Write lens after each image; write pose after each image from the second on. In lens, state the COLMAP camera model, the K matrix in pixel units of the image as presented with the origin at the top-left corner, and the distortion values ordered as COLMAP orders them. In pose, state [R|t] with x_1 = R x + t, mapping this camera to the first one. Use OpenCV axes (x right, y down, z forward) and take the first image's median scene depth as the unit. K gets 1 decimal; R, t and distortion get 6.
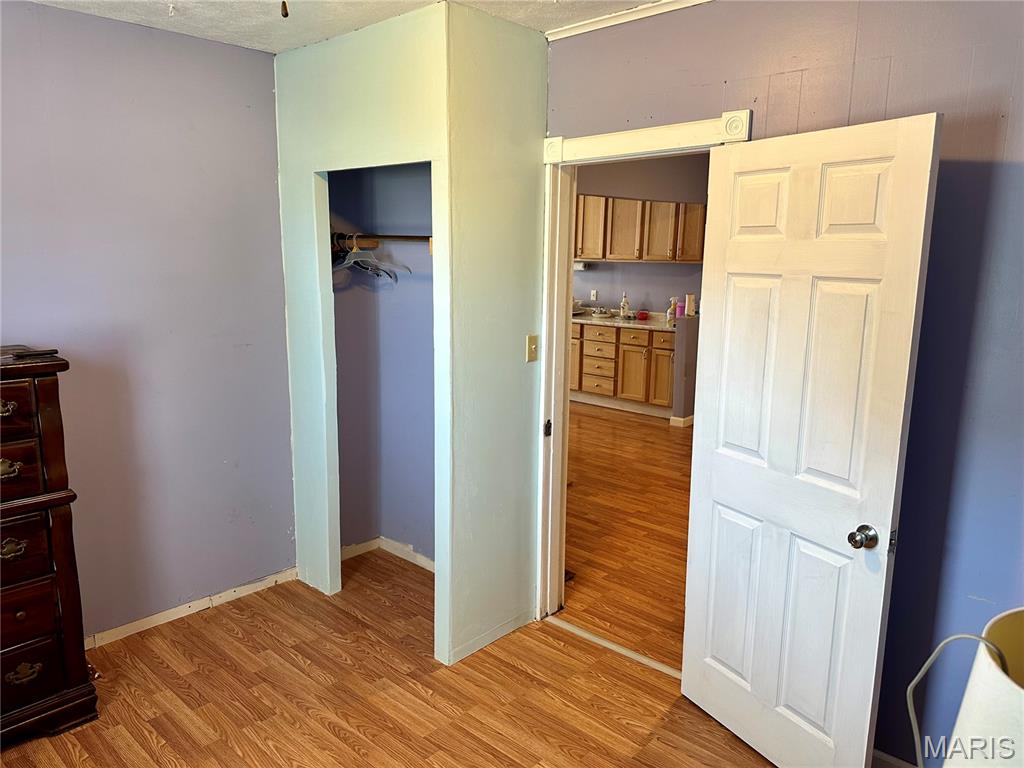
lens RADIAL K [[718.0, 0, 512.1], [0, 718.0, 389.3], [0, 0, 1]] dist [0.098233, -0.154443]
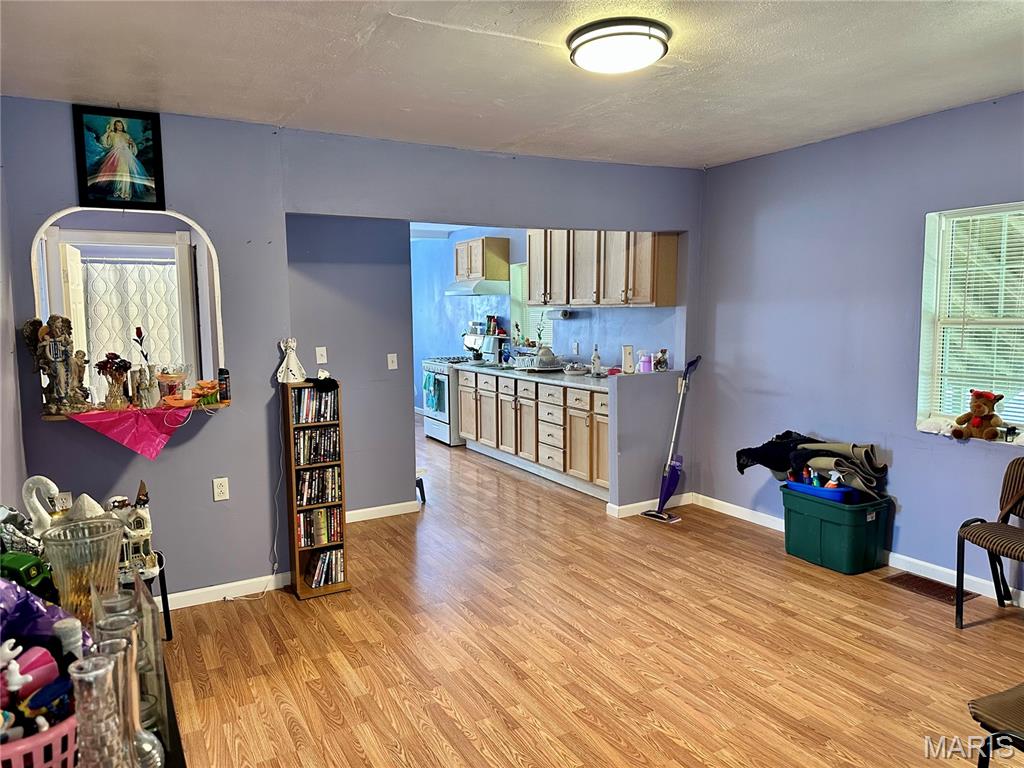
lens RADIAL K [[718.6, 0, 514.5], [0, 718.6, 380.7], [0, 0, 1]] dist [0.098976, -0.130516]
pose [[0.949093, 0.008995, -0.314867, 0.343355], [-0.039241, 0.995181, -0.089855, -0.017733], [0.312542, 0.097637, 0.944873, 0.215238]]
